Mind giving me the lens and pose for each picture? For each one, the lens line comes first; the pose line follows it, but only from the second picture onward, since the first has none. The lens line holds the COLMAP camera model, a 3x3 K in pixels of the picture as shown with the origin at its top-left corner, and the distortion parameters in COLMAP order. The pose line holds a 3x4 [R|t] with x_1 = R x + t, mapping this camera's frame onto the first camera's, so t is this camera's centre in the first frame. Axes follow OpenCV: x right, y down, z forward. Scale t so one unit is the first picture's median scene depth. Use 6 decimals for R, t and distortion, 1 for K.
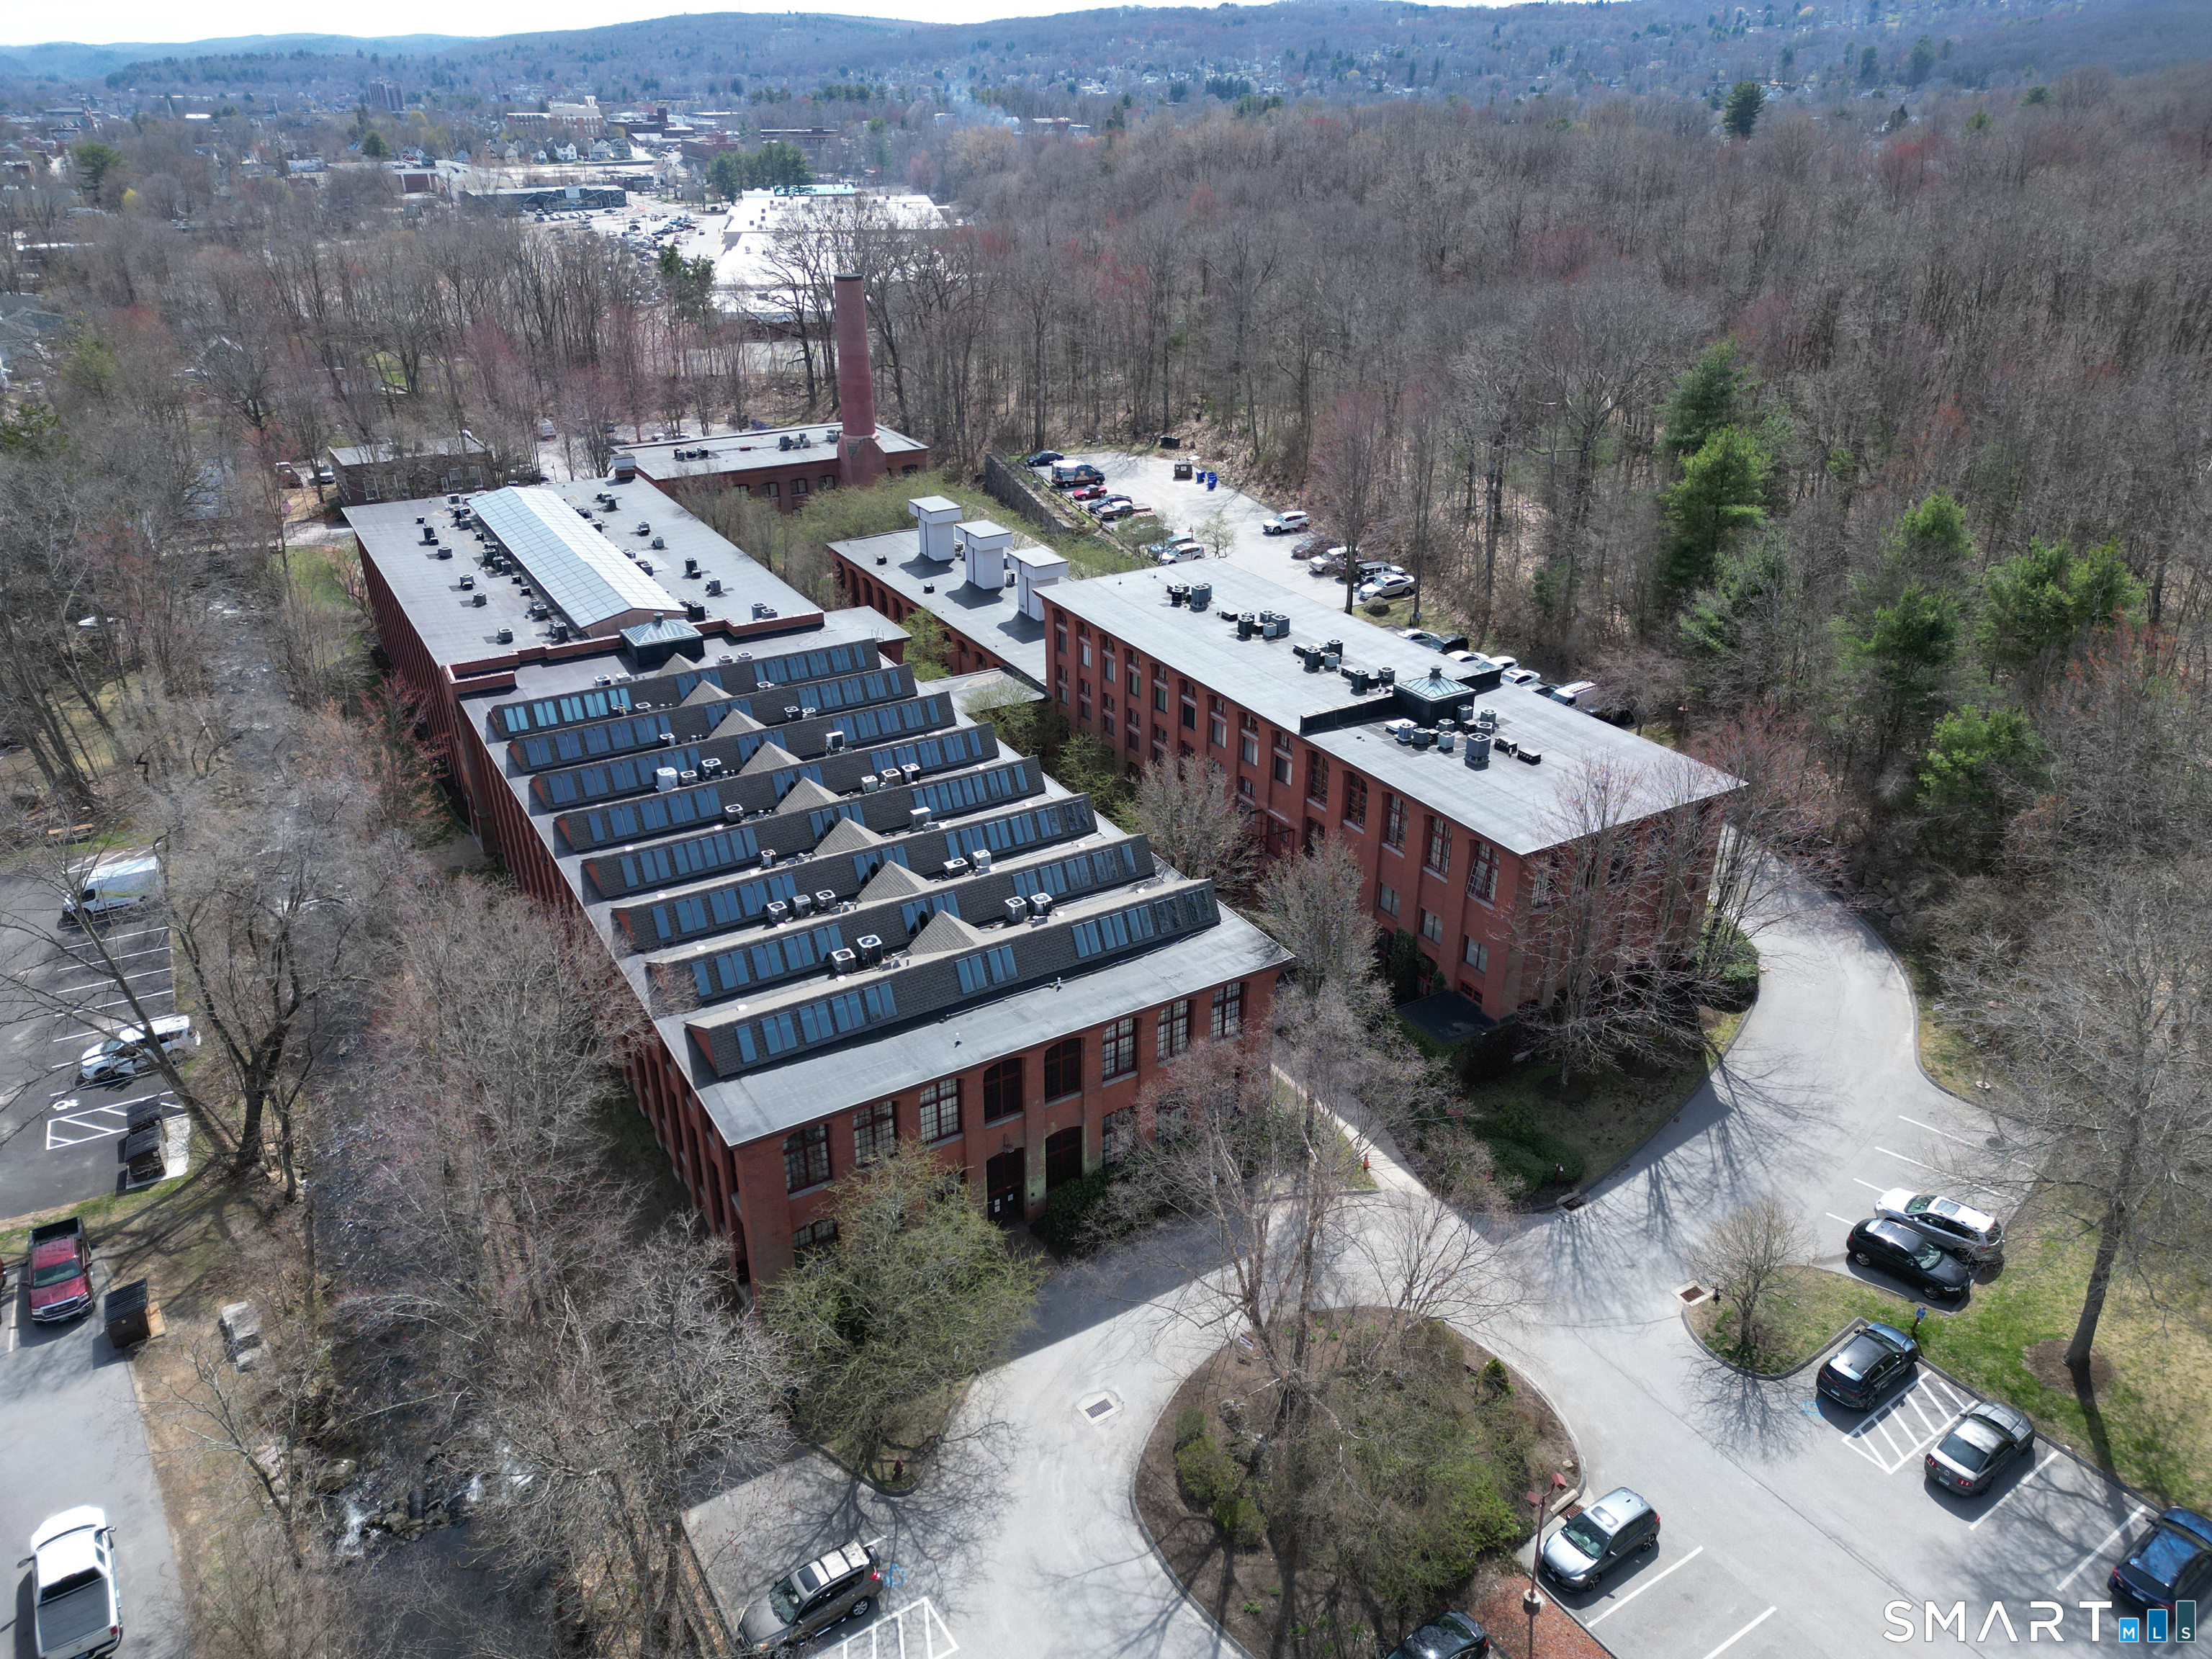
lens RADIAL K [[1505.7, 0, 1093.9], [0, 1505.7, 845.1], [0, 0, 1]] dist [0.025861, -0.004801]
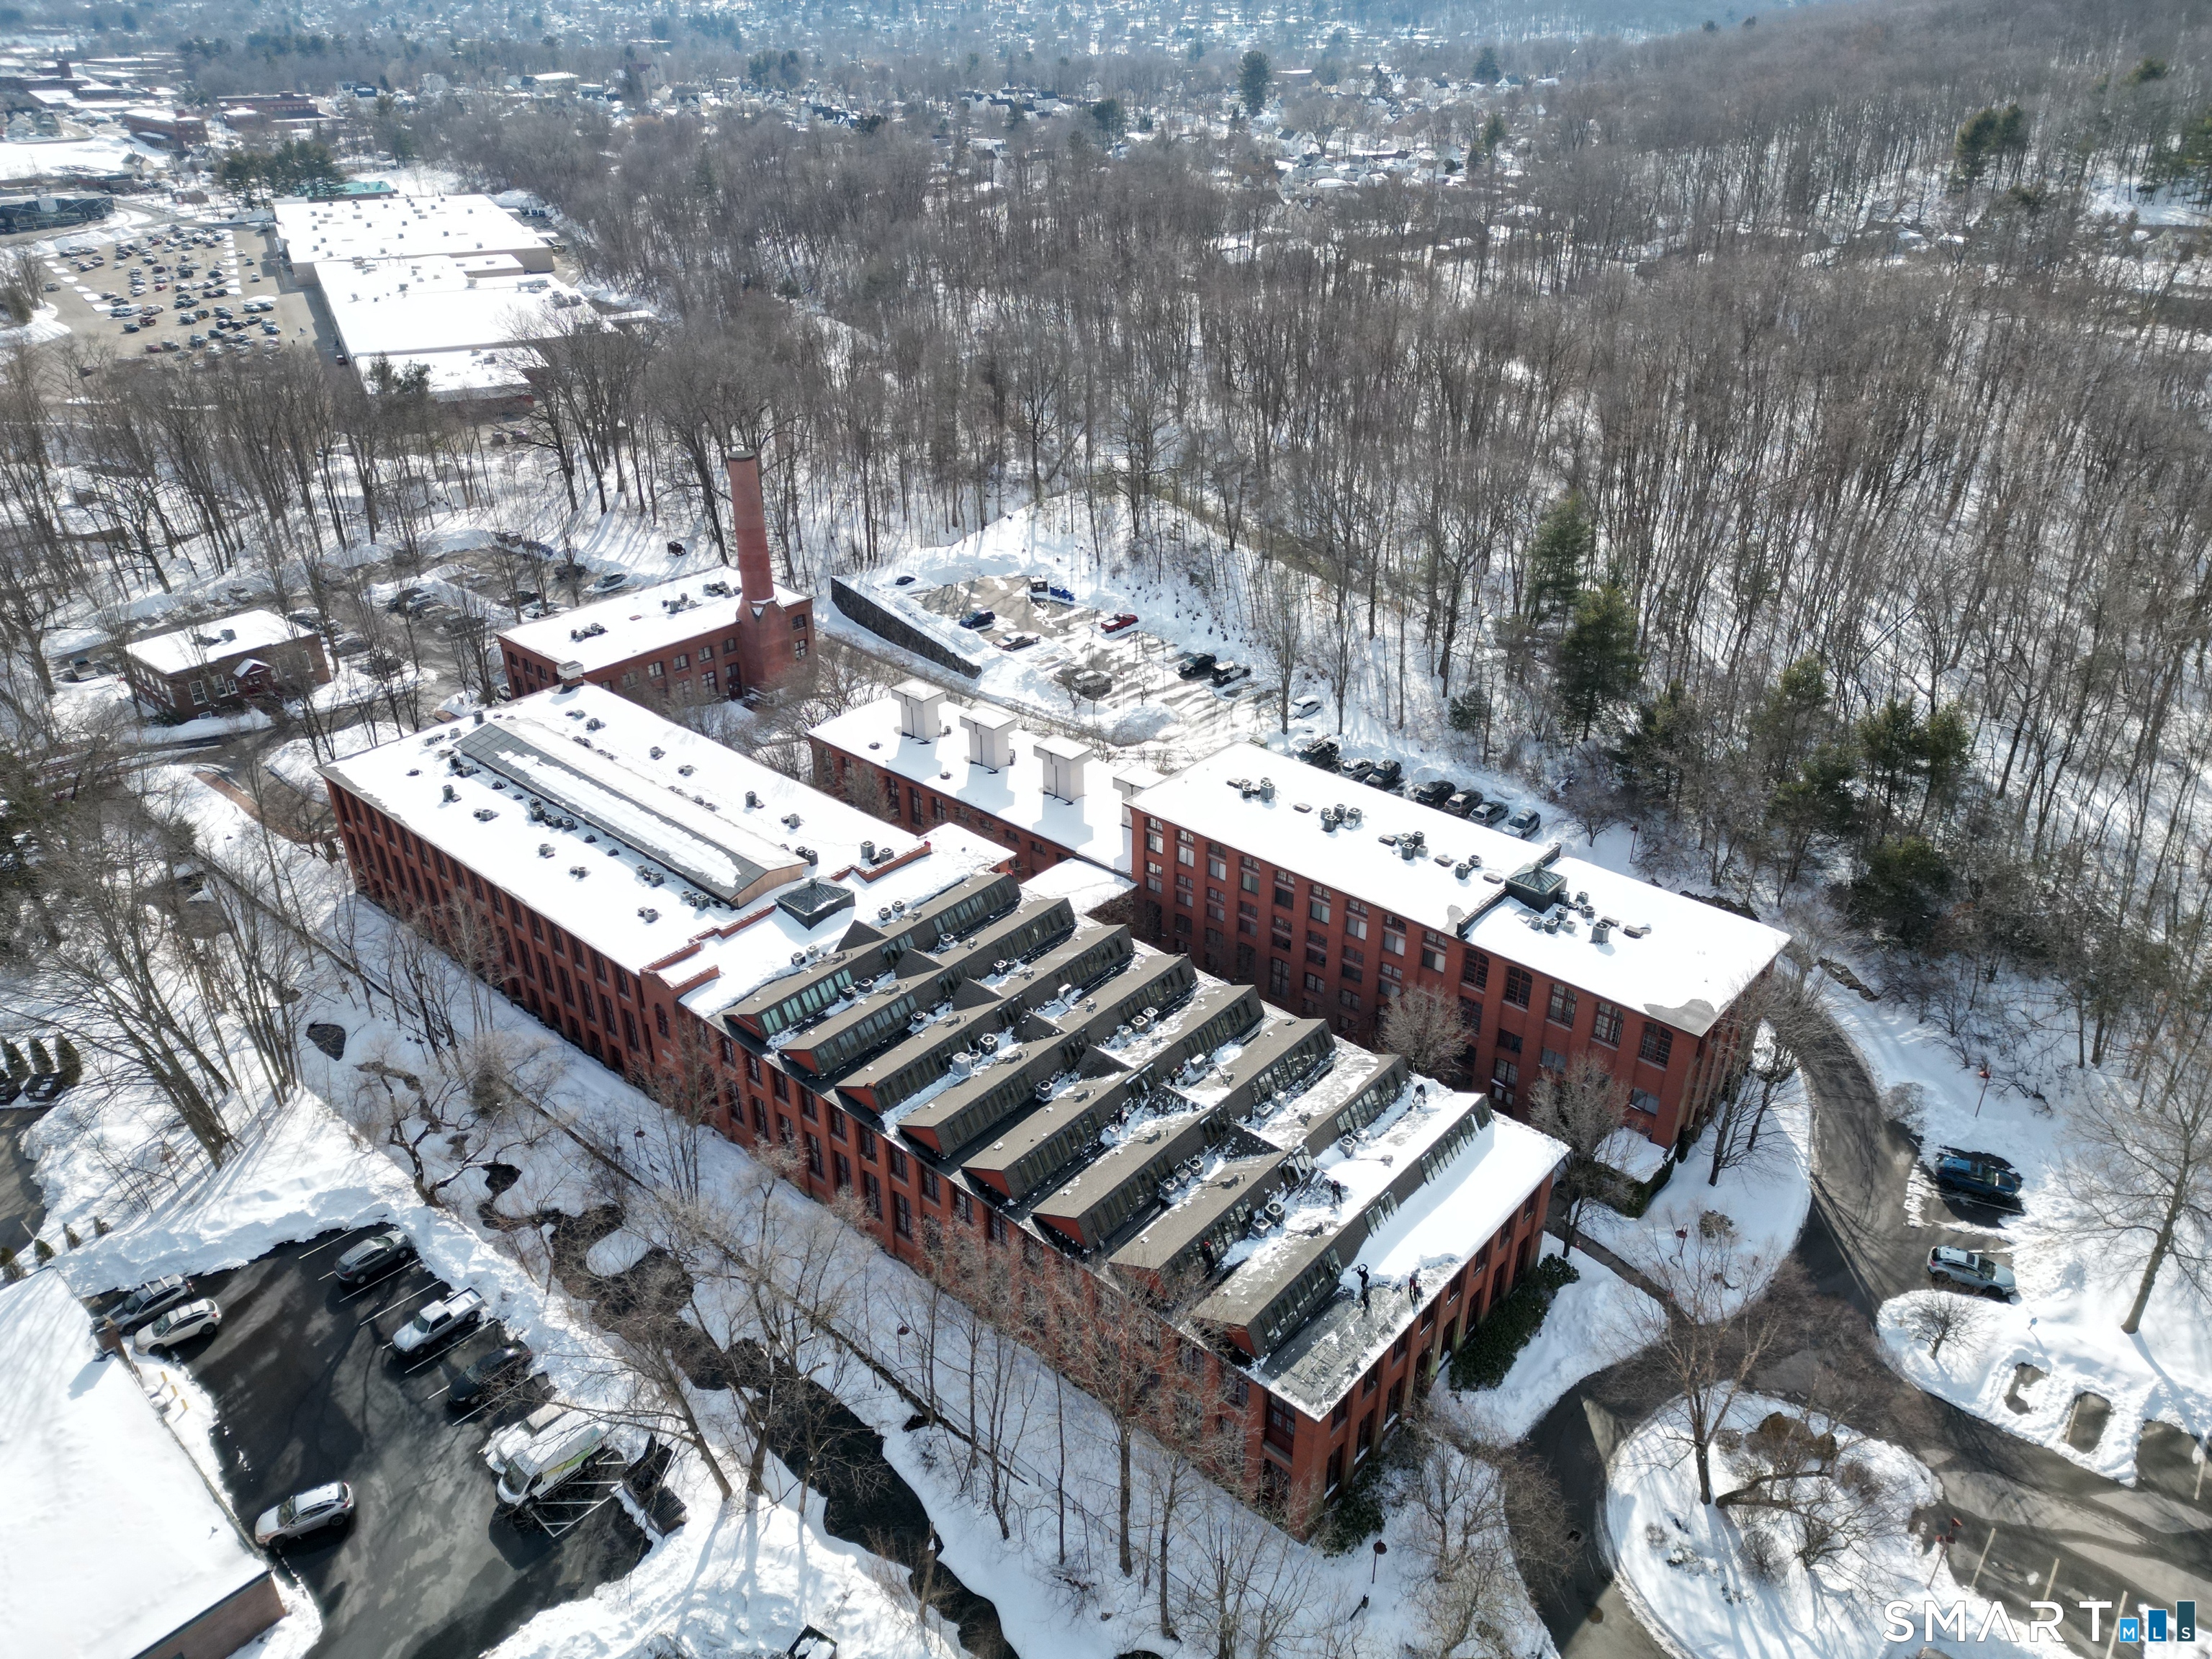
lens RADIAL K [[1505.7, 0, 1104.0], [0, 1505.7, 836.5], [0, 0, 1]] dist [0.025861, -0.004801]
pose [[0.952668, -0.149678, 0.264612, -0.410749], [0.140879, 0.988658, 0.052035, -0.233043], [-0.269399, -0.012294, 0.962950, -0.111299]]
